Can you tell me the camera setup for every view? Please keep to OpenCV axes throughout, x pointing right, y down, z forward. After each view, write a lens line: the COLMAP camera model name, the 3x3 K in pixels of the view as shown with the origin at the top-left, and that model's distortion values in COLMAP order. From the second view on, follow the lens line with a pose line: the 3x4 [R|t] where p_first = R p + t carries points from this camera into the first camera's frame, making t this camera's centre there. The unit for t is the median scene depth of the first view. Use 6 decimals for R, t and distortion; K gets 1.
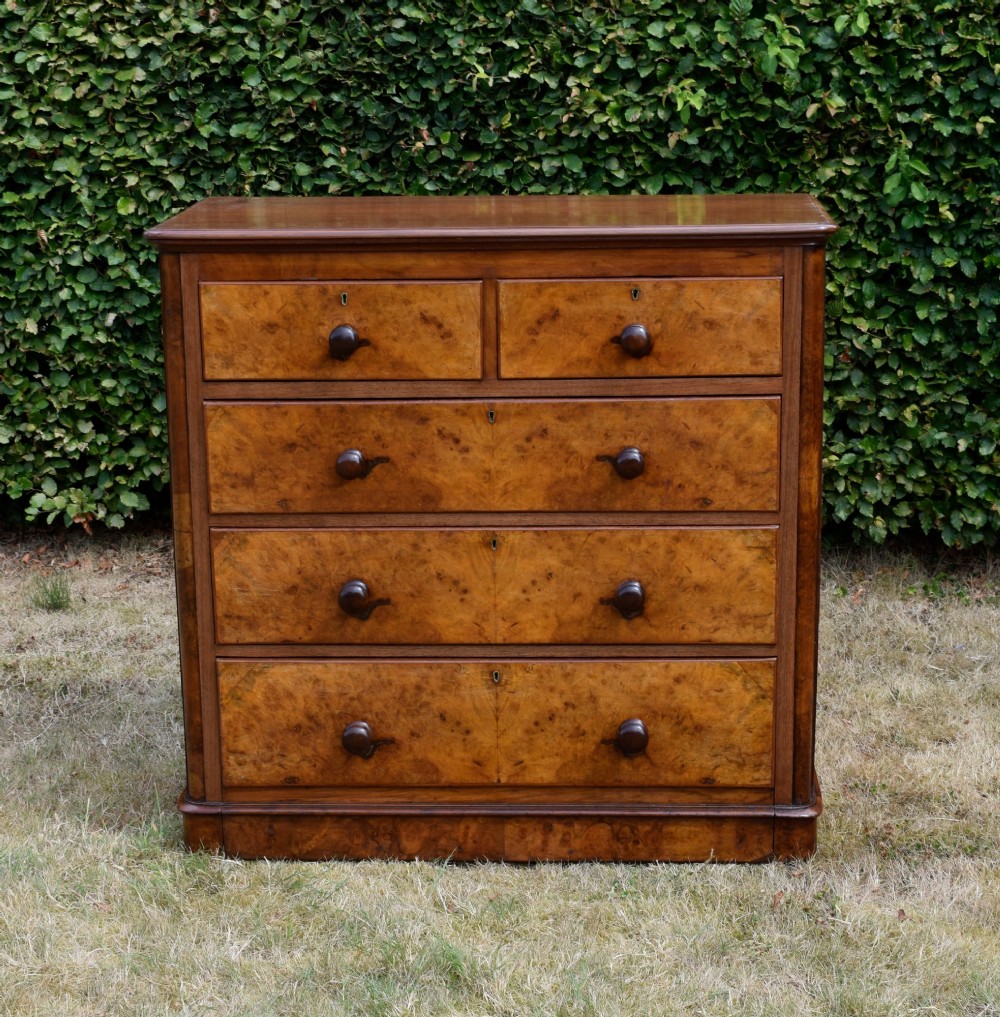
lens RADIAL K [[2103.7, 0, 565.1], [0, 2103.7, 506.2], [0, 0, 1]] dist [0.004000, -0.077112]
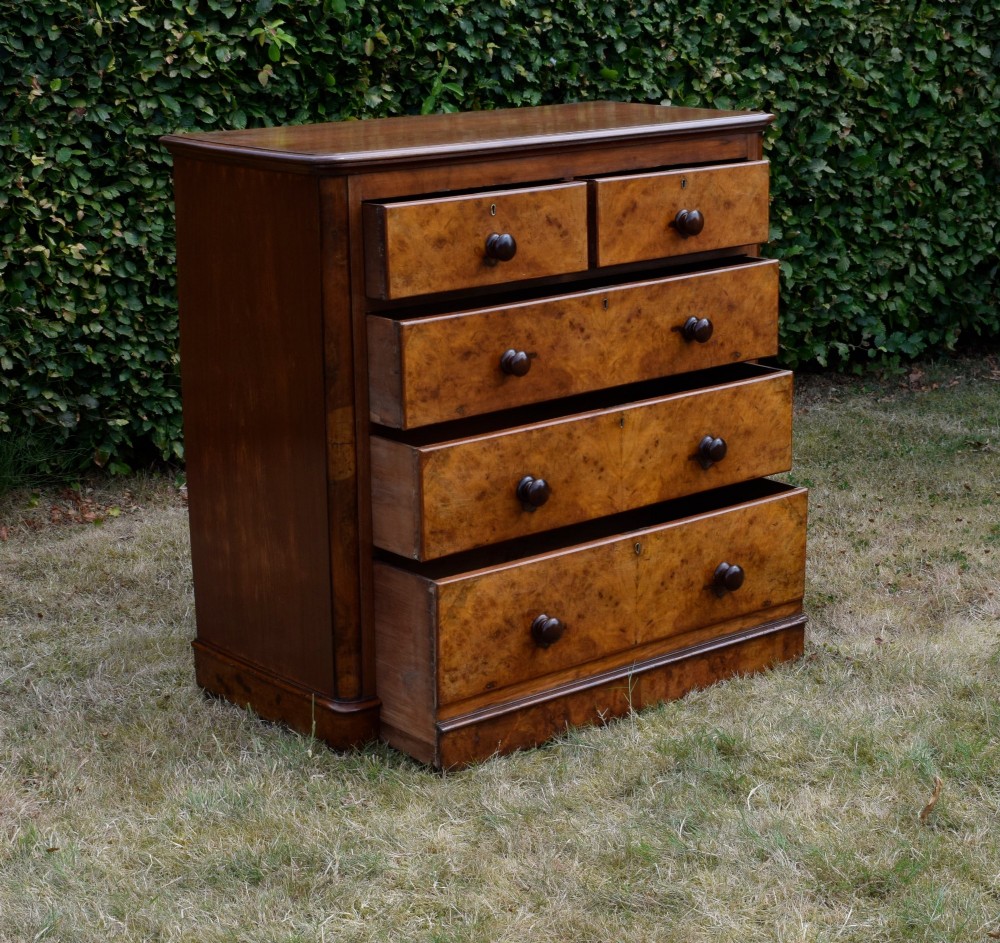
lens RADIAL K [[2096.2, 0, 498.8], [0, 2096.2, 561.8], [0, 0, 1]] dist [-0.036237, 0.071436]
pose [[0.751448, -0.189845, 0.631890, -0.572048], [0.165614, 0.981321, 0.097879, -0.014160], [-0.638669, 0.031099, 0.768853, 0.104177]]
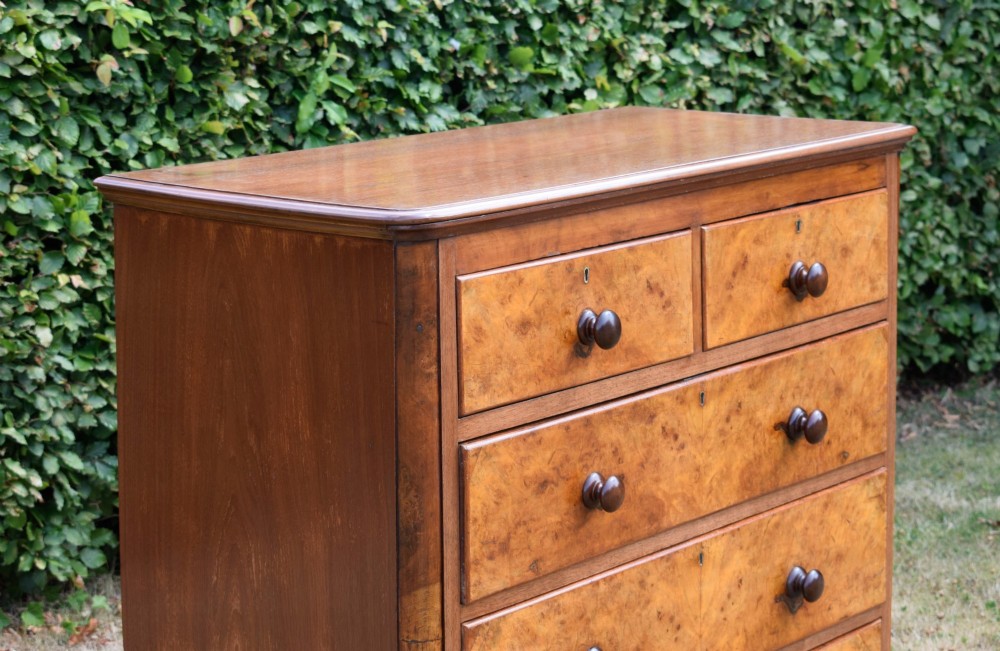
lens RADIAL K [[2421.8, 0, 466.7], [0, 2421.8, 299.5], [0, 0, 1]] dist [0.002513, -0.227166]
pose [[0.624810, -0.133125, 0.769344, -0.552858], [0.191977, 0.981301, 0.013890, -0.076365], [-0.756808, 0.139017, 0.638683, 0.333853]]
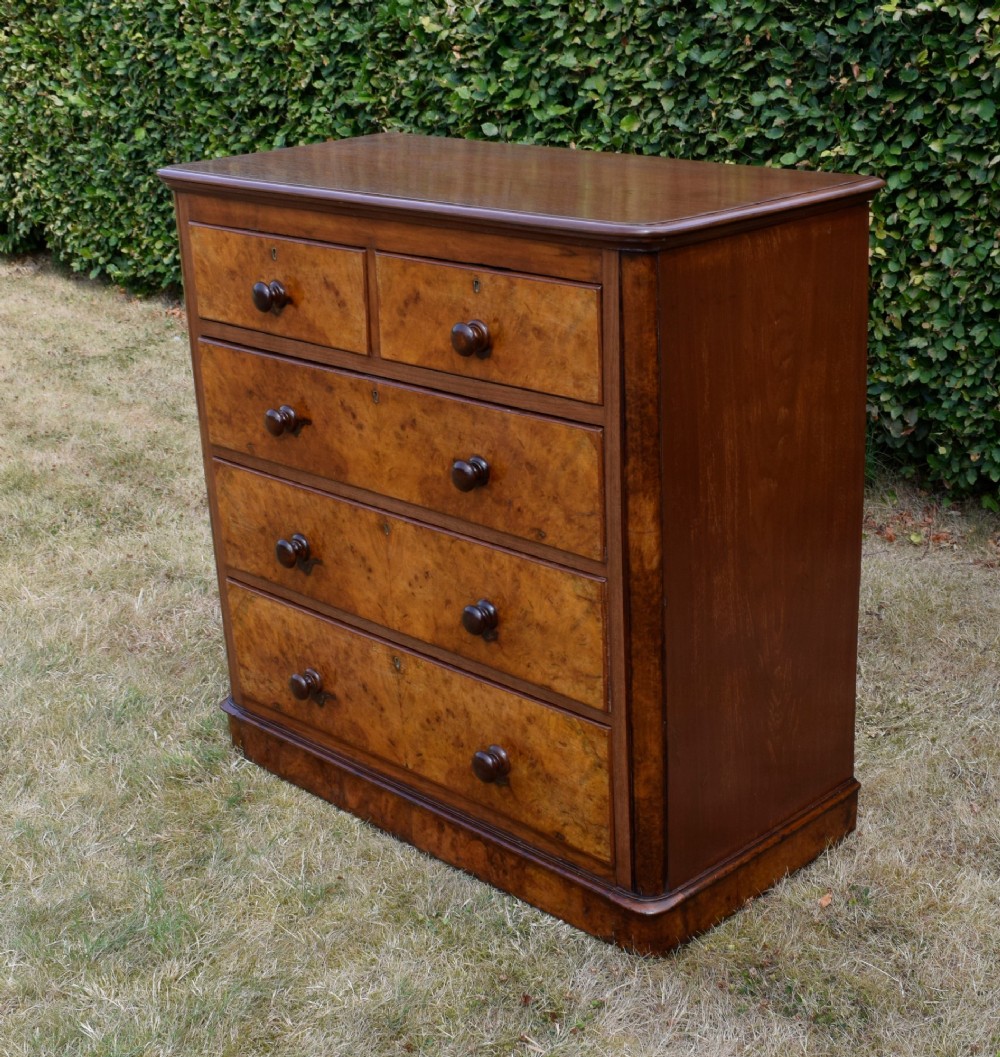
lens RADIAL K [[1693.2, 0, 613.1], [0, 1693.2, 543.8], [0, 0, 1]] dist [-0.015009, -0.040775]
pose [[0.754666, 0.217286, -0.619084, 0.367633], [-0.136989, 0.974956, 0.175201, -0.087620], [0.641648, -0.047410, 0.765532, 0.341380]]
